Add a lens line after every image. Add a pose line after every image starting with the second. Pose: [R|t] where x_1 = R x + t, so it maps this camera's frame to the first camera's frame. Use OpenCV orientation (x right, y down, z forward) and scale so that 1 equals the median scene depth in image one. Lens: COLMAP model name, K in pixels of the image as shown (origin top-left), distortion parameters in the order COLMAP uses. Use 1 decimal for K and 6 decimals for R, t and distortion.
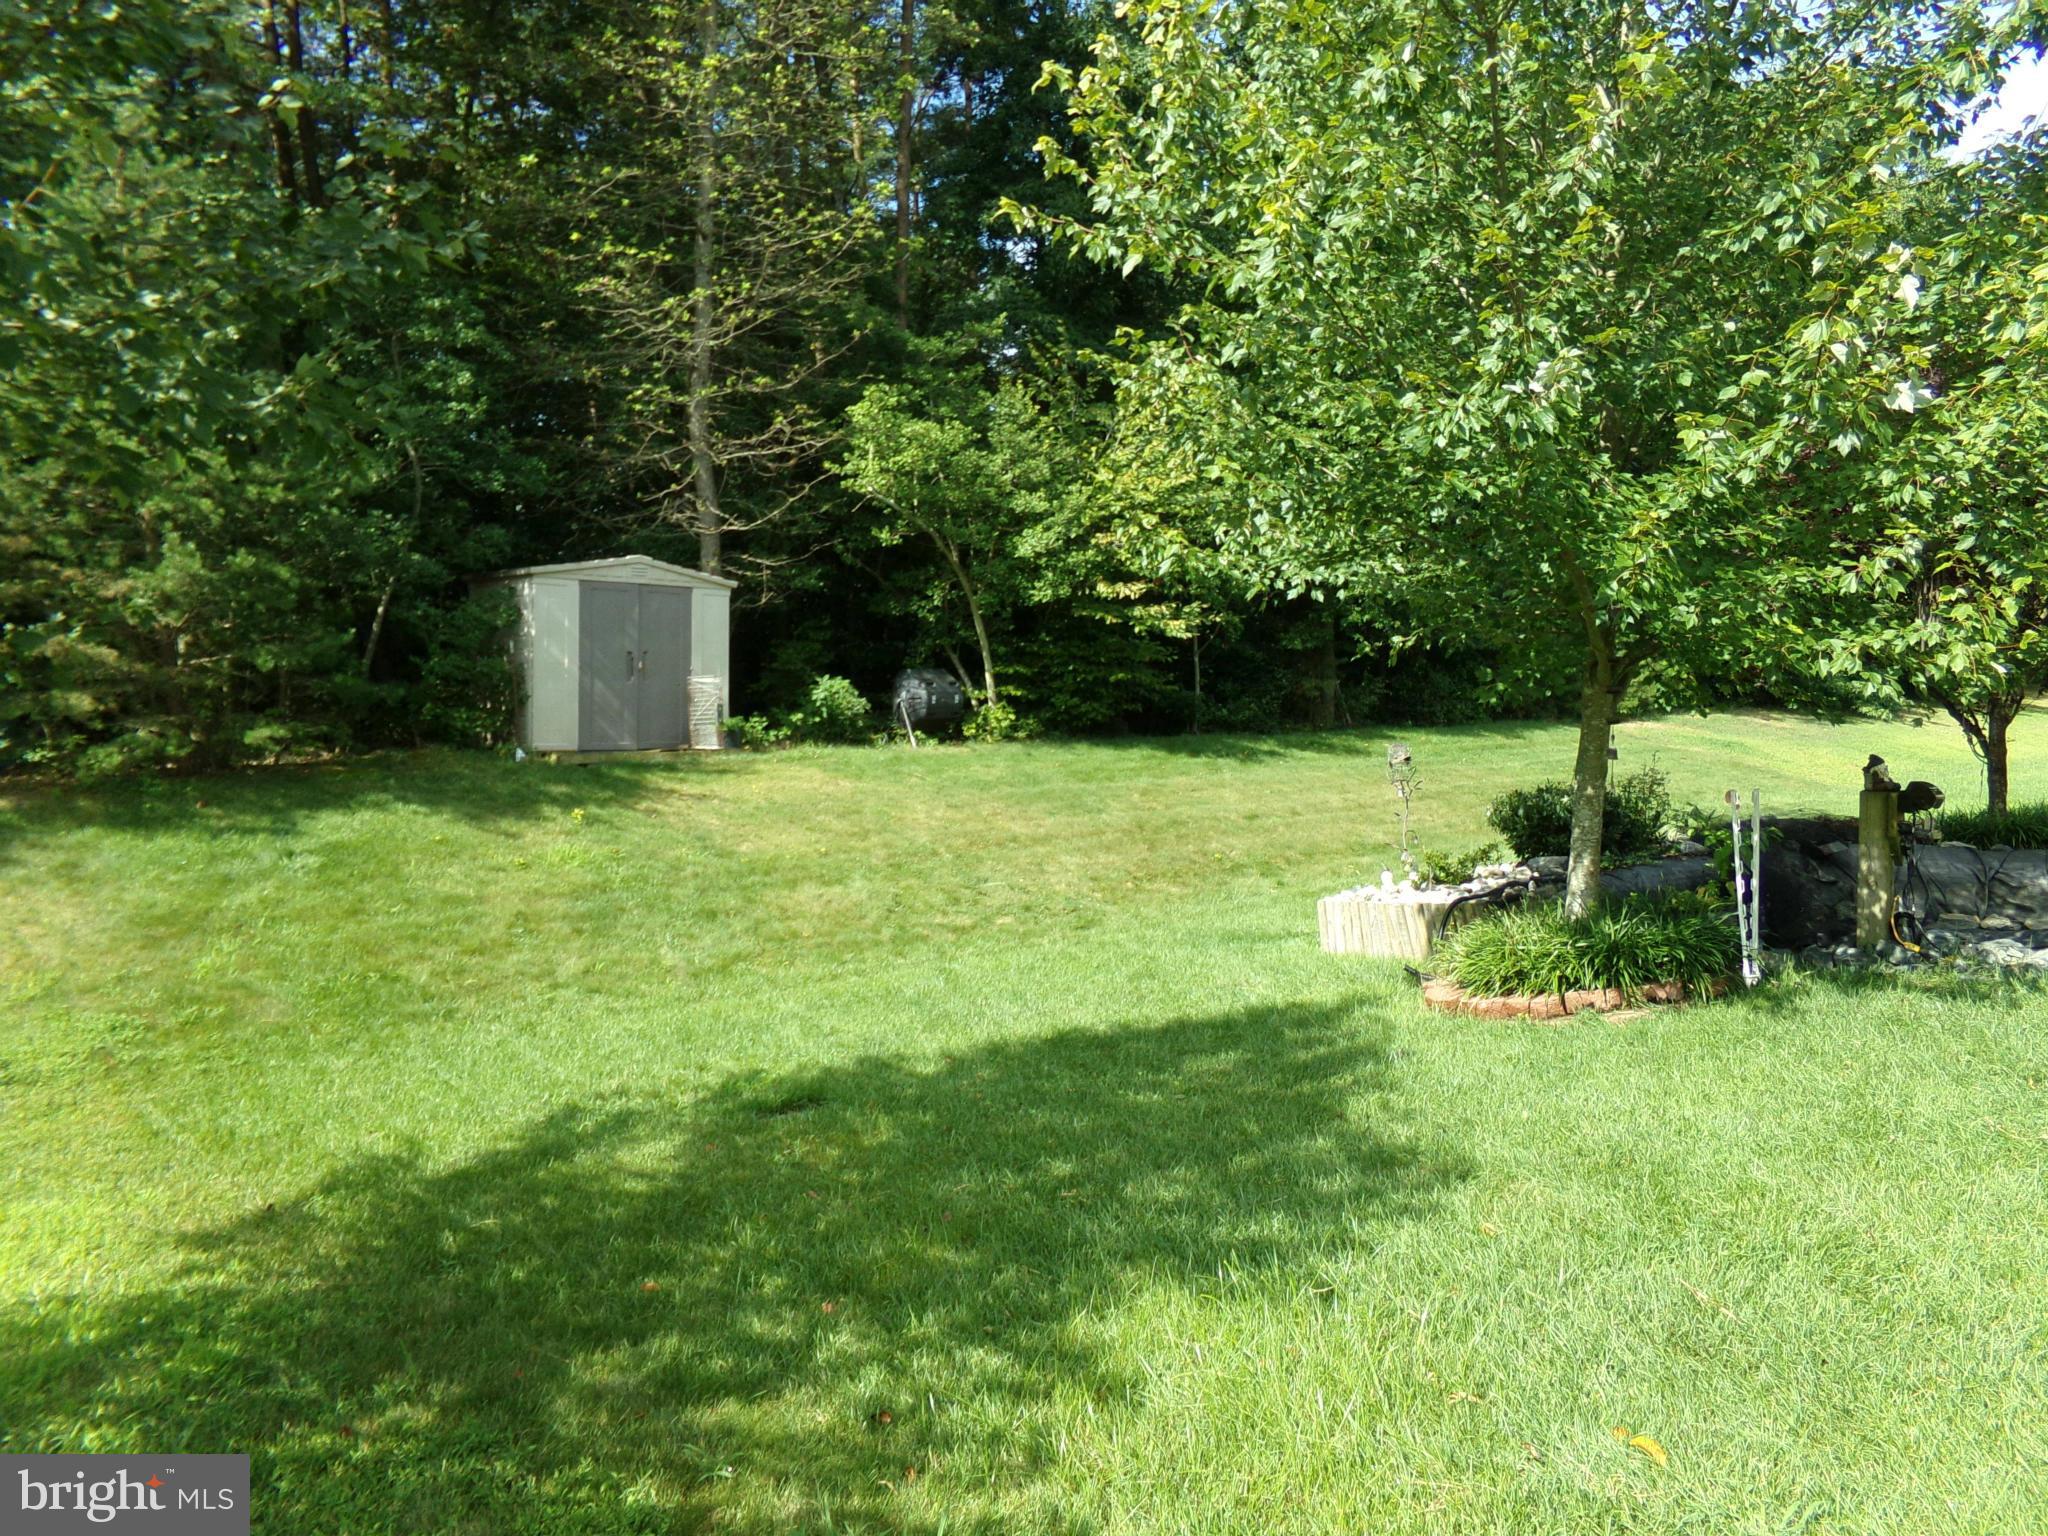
lens RADIAL K [[1416.4, 0, 1035.7], [0, 1416.4, 775.7], [0, 0, 1]] dist [-0.083432, 0.146344]
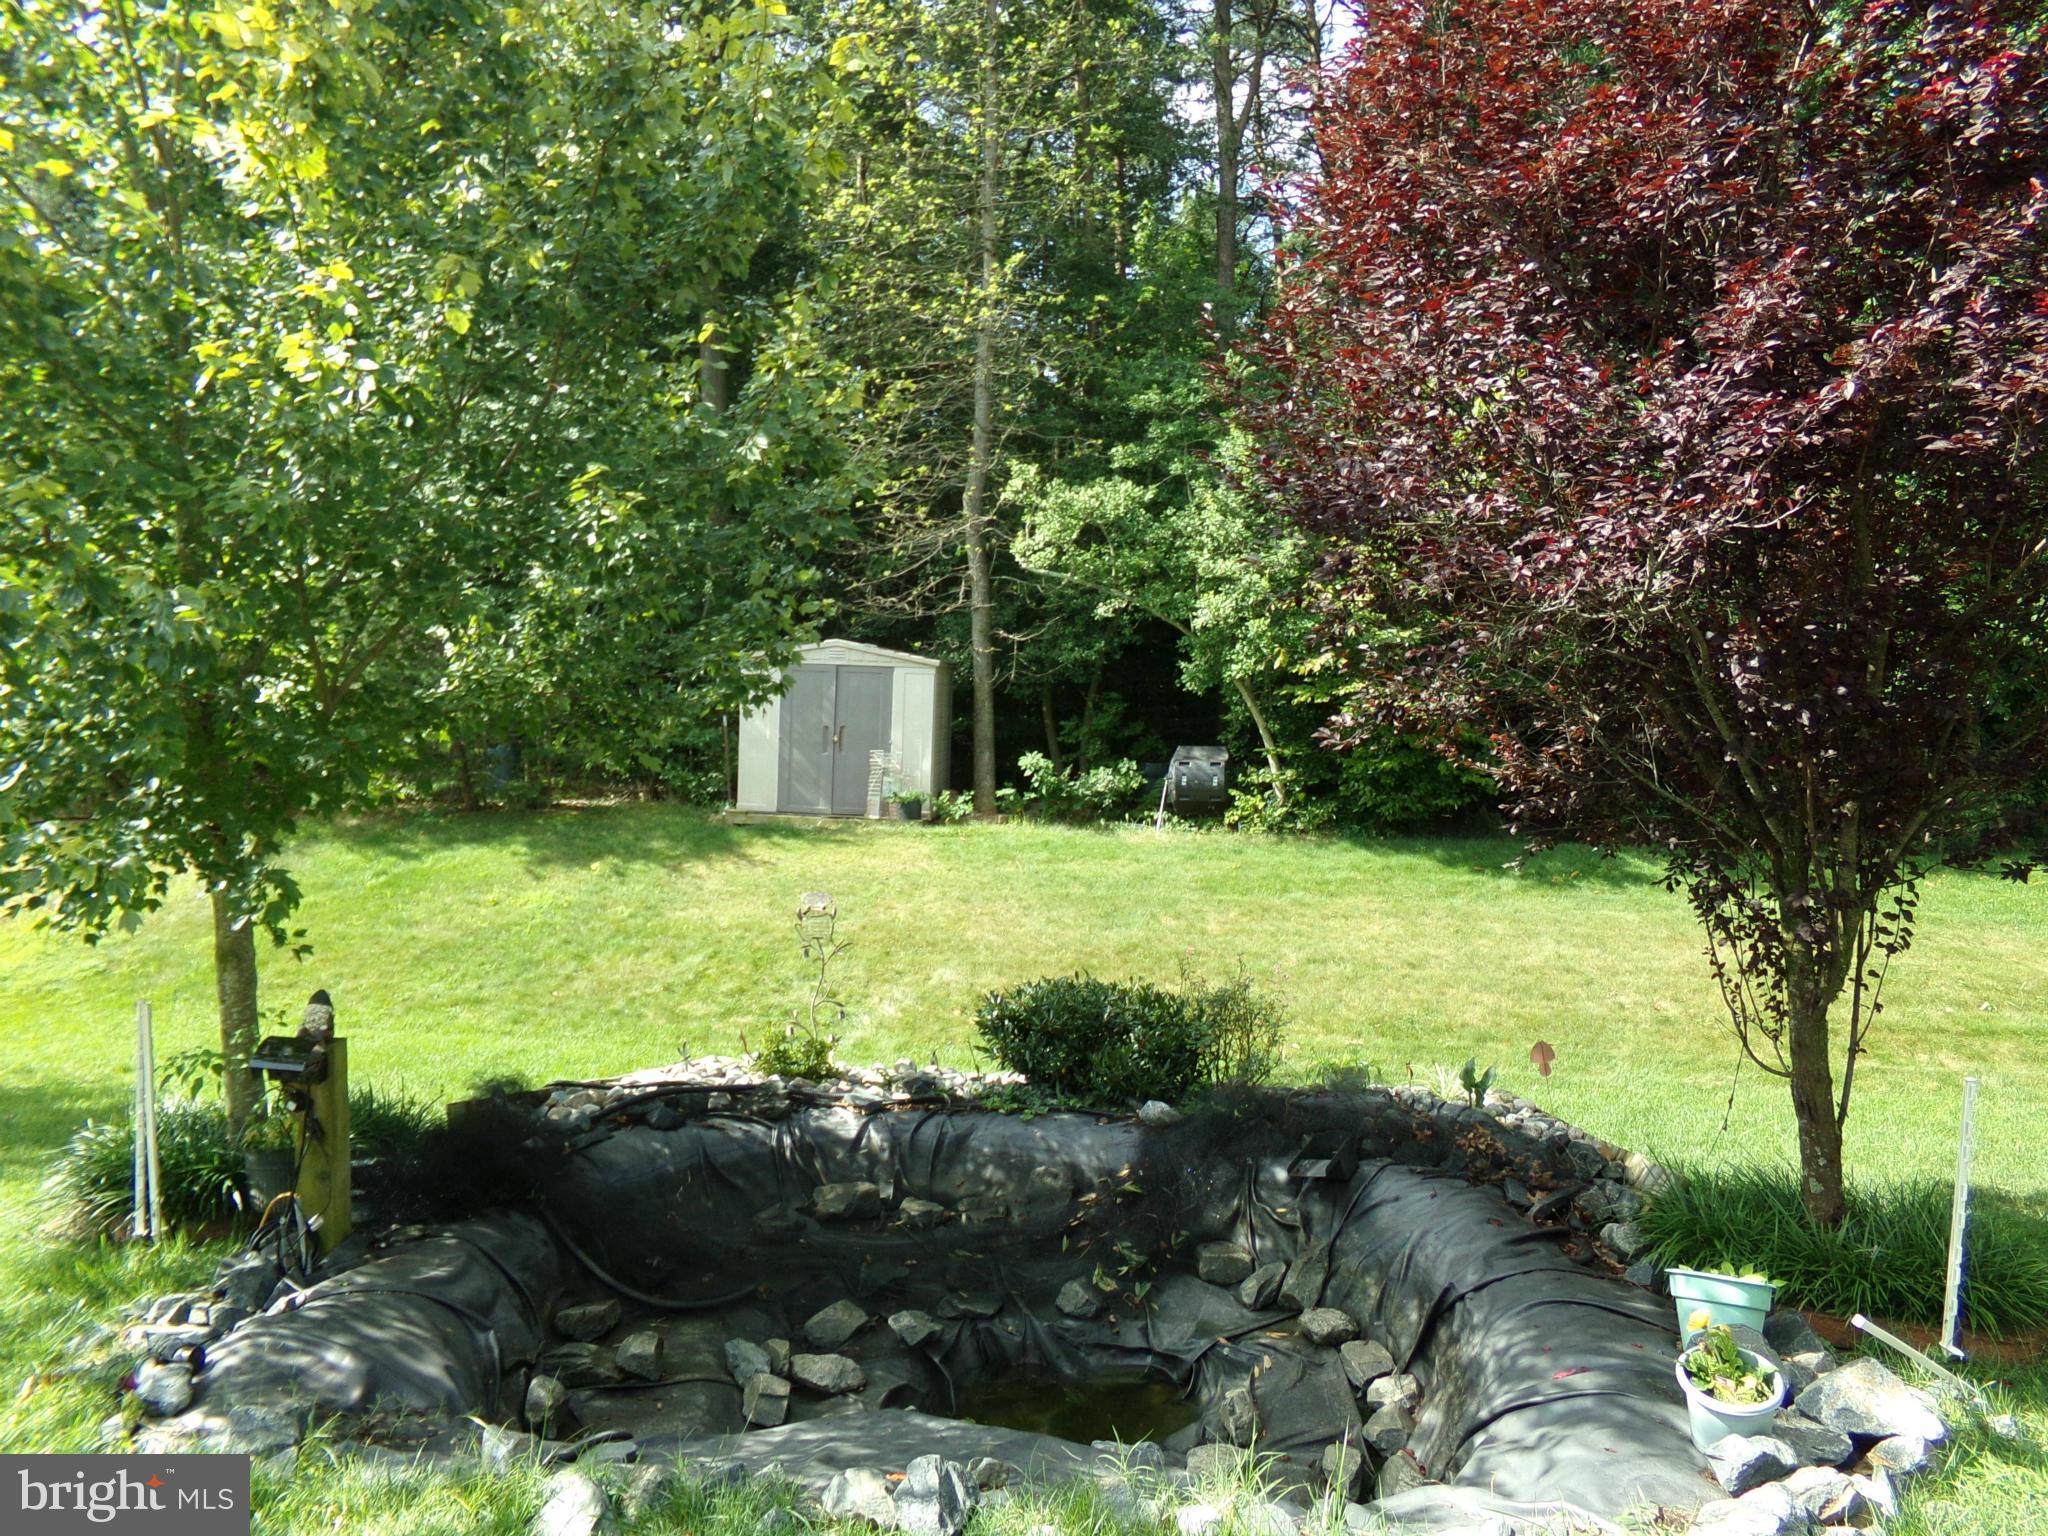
lens RADIAL K [[1416.4, 0, 1035.7], [0, 1416.4, 775.7], [0, 0, 1]] dist [-0.083432, 0.146344]
pose [[0.595354, 0.048881, -0.801976, 0.663573], [-0.072552, 0.997341, 0.006928, -0.062471], [0.800181, 0.054061, 0.597317, 0.417222]]
